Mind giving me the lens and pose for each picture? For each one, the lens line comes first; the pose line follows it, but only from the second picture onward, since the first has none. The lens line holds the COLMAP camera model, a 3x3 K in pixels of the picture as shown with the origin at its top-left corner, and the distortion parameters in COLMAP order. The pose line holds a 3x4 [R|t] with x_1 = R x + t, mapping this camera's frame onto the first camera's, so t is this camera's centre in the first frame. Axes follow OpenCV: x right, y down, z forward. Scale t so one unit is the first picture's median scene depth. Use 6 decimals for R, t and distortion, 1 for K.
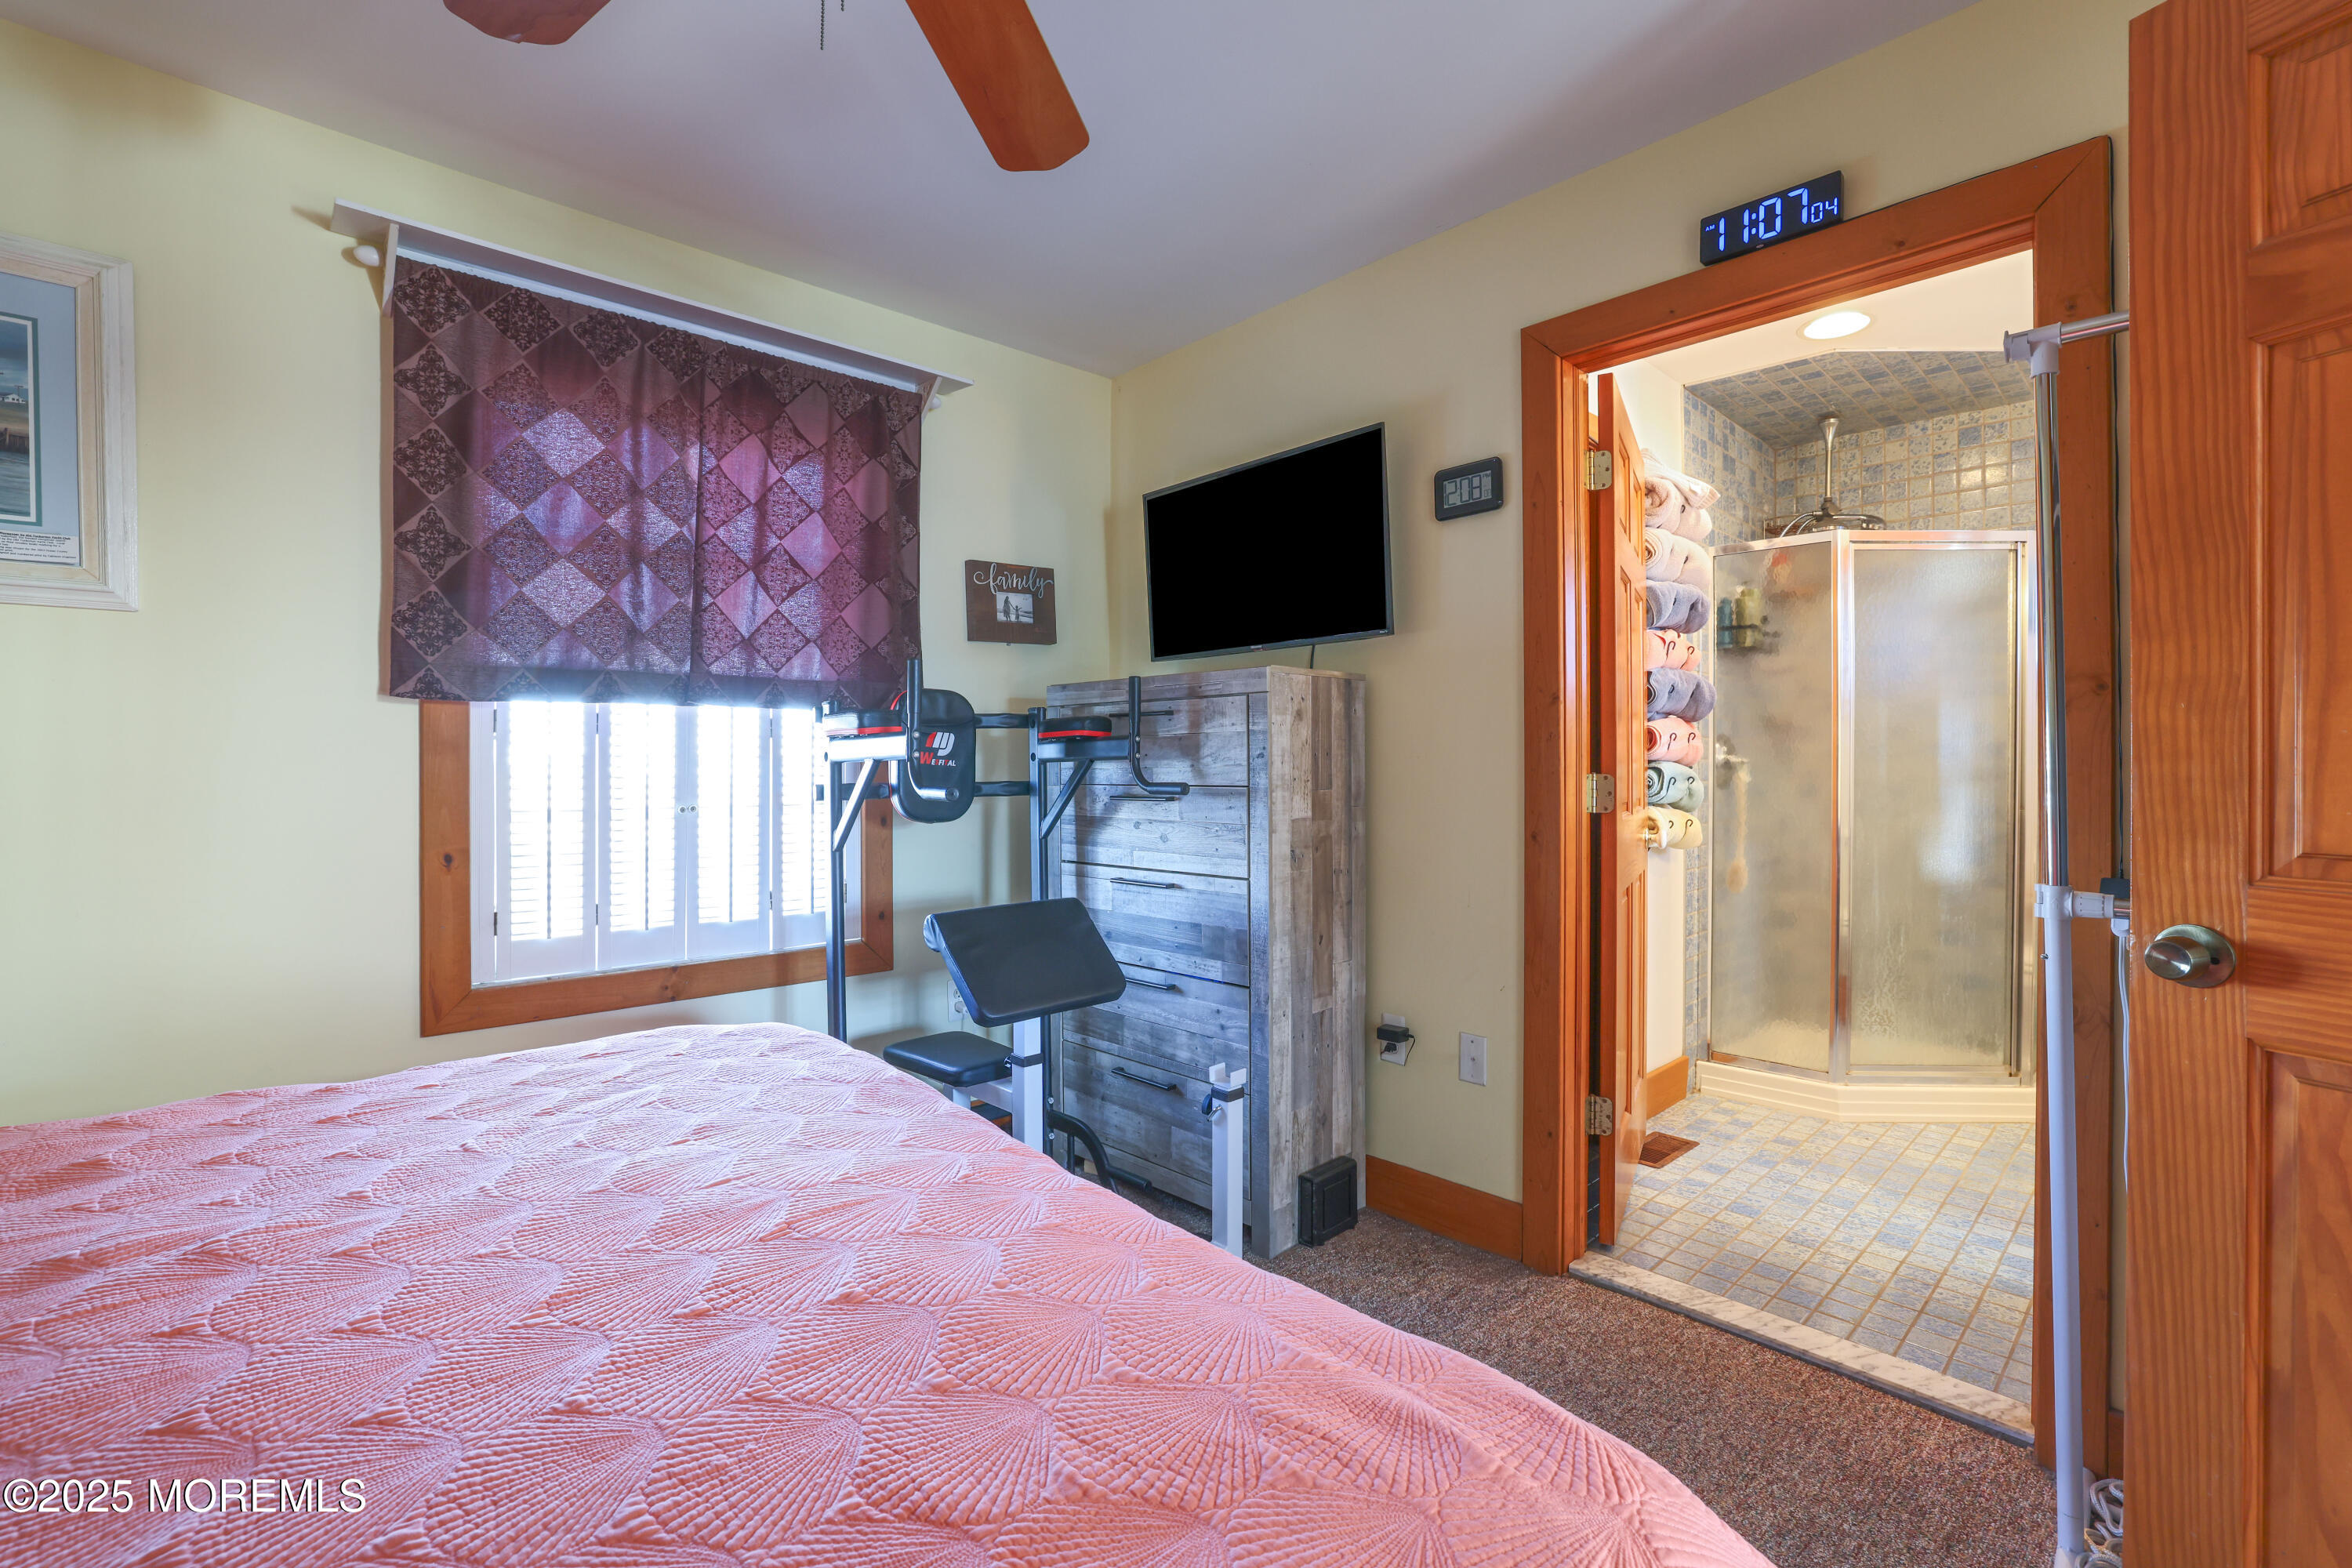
lens RADIAL K [[1007.4, 0, 1176.7], [0, 1007.4, 777.4], [0, 0, 1]] dist [-0.048295, 0.018762]
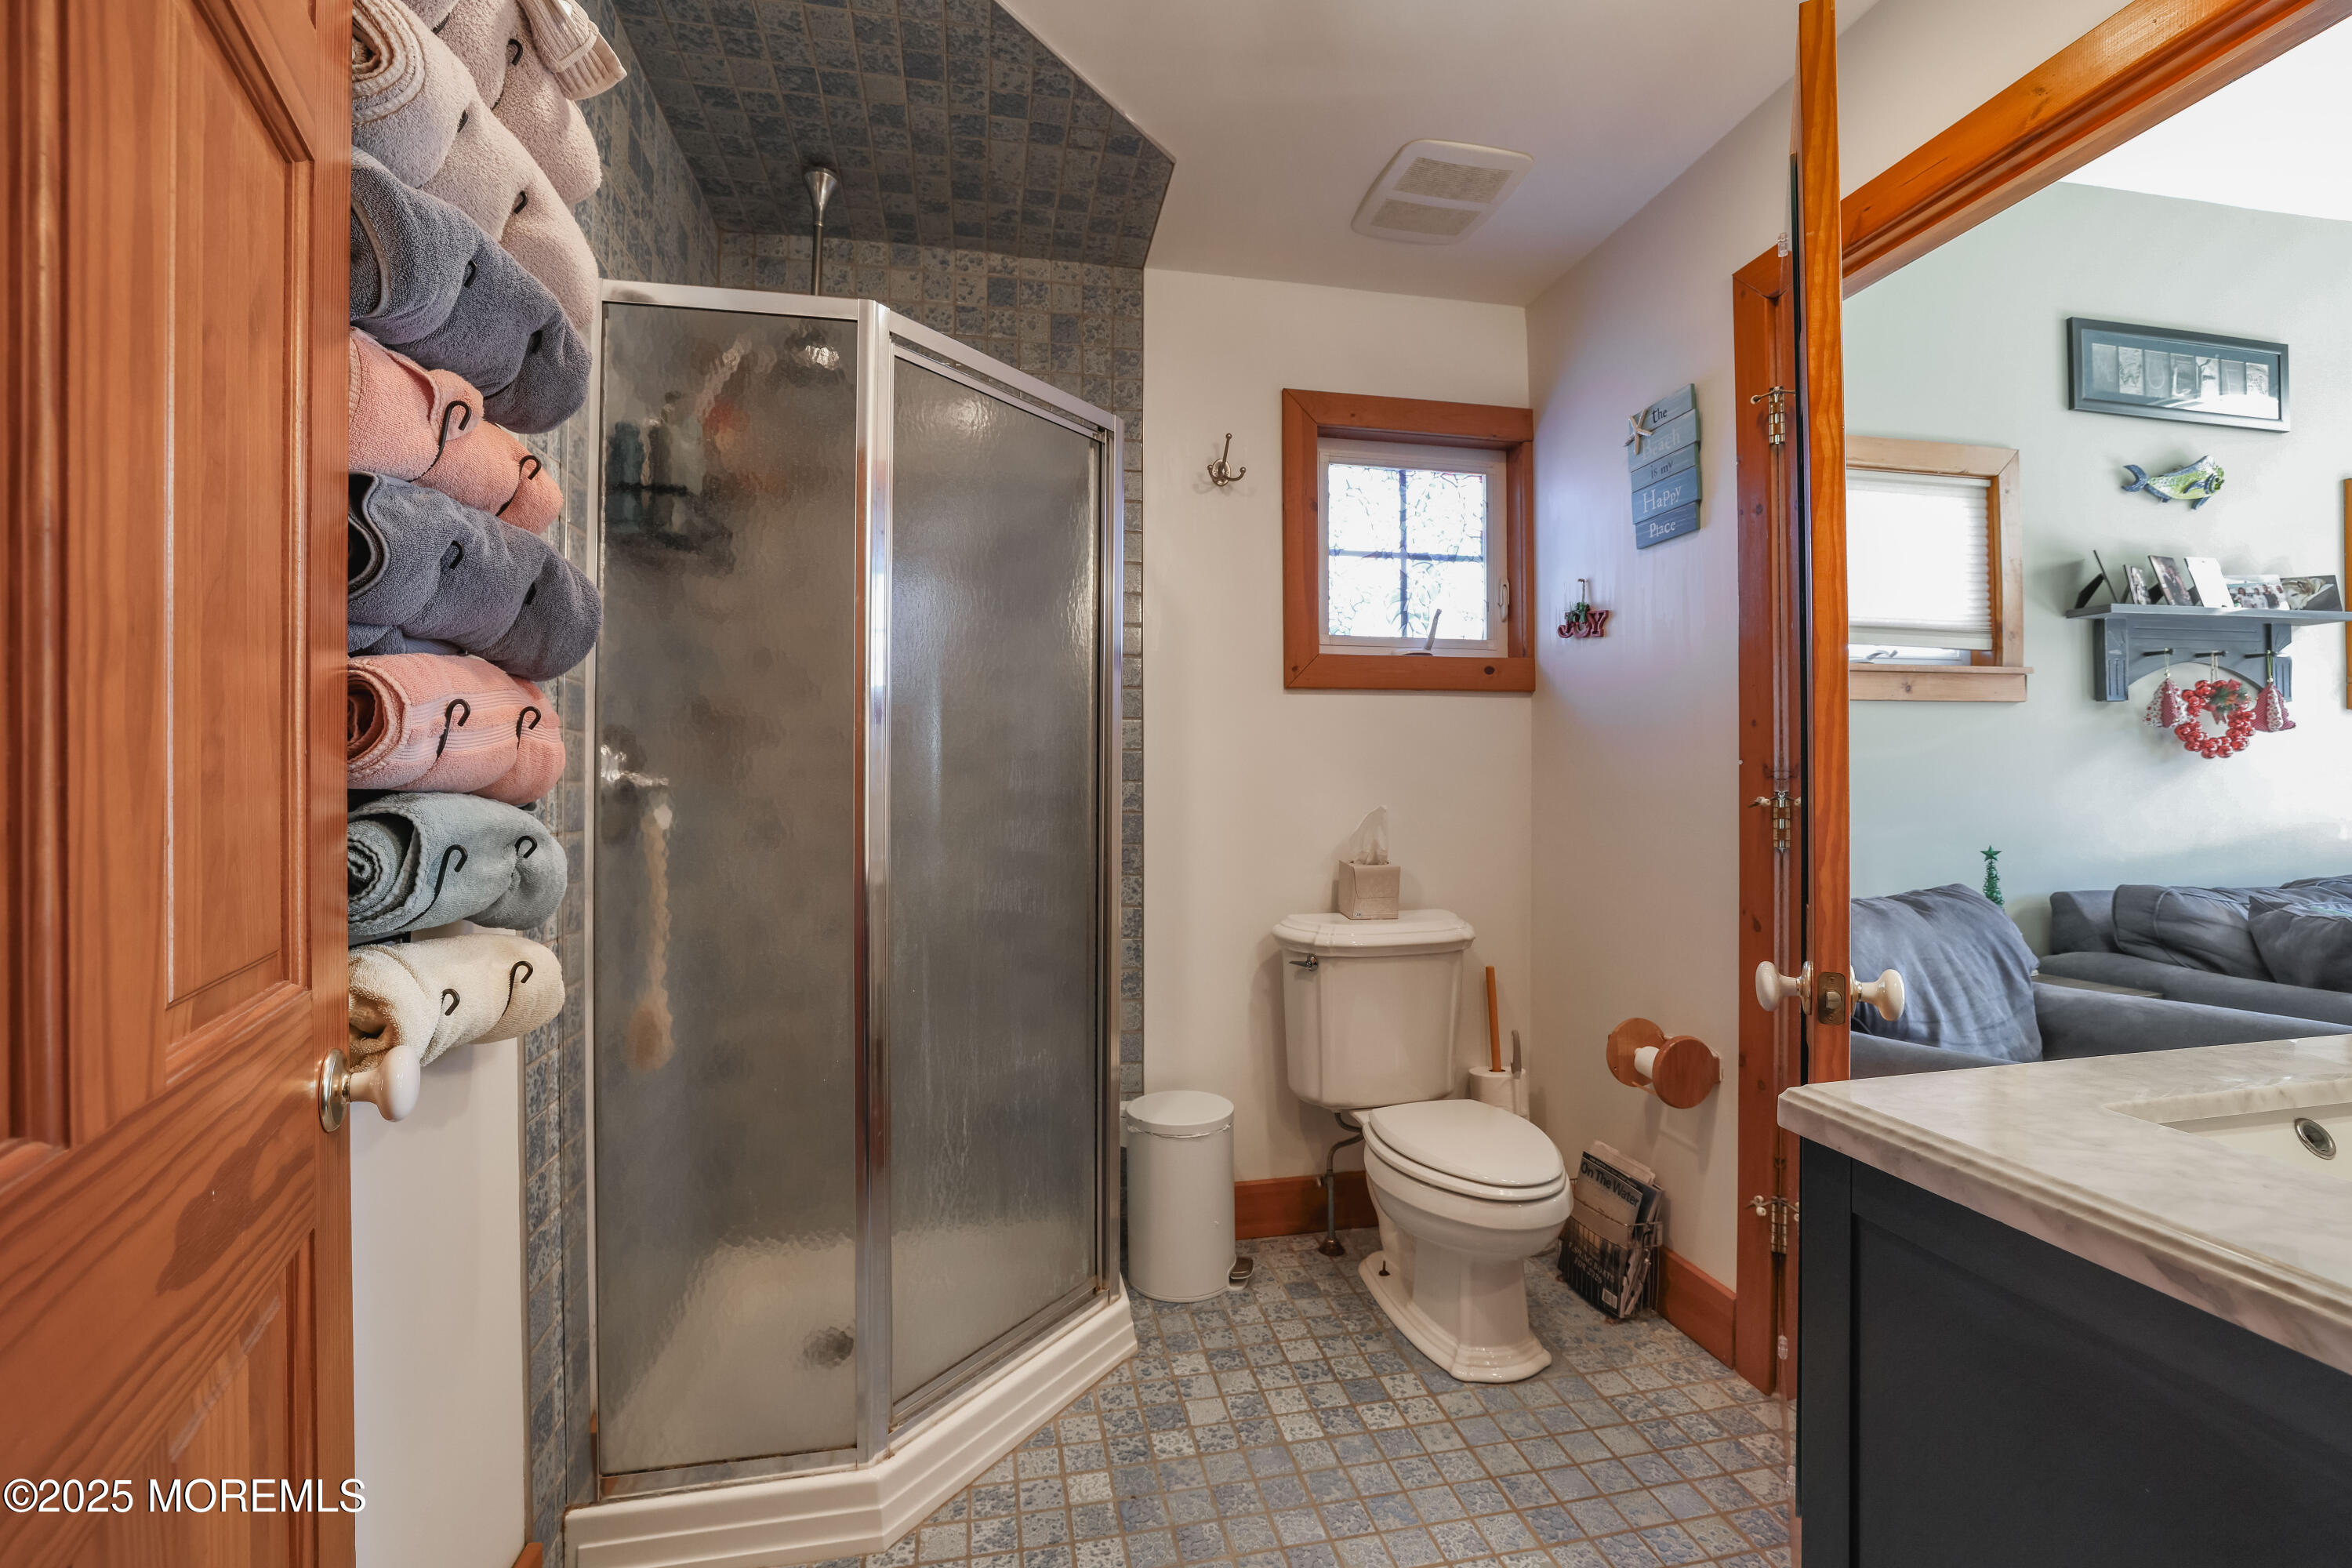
lens RADIAL K [[1007.4, 0, 1176.7], [0, 1007.4, 777.4], [0, 0, 1]] dist [-0.048295, 0.018762]
pose [[0.523593, 0.004752, 0.851955, 0.314084], [0.004654, 0.999954, -0.008438, -0.015406], [-0.851956, 0.008383, 0.523547, 0.577038]]
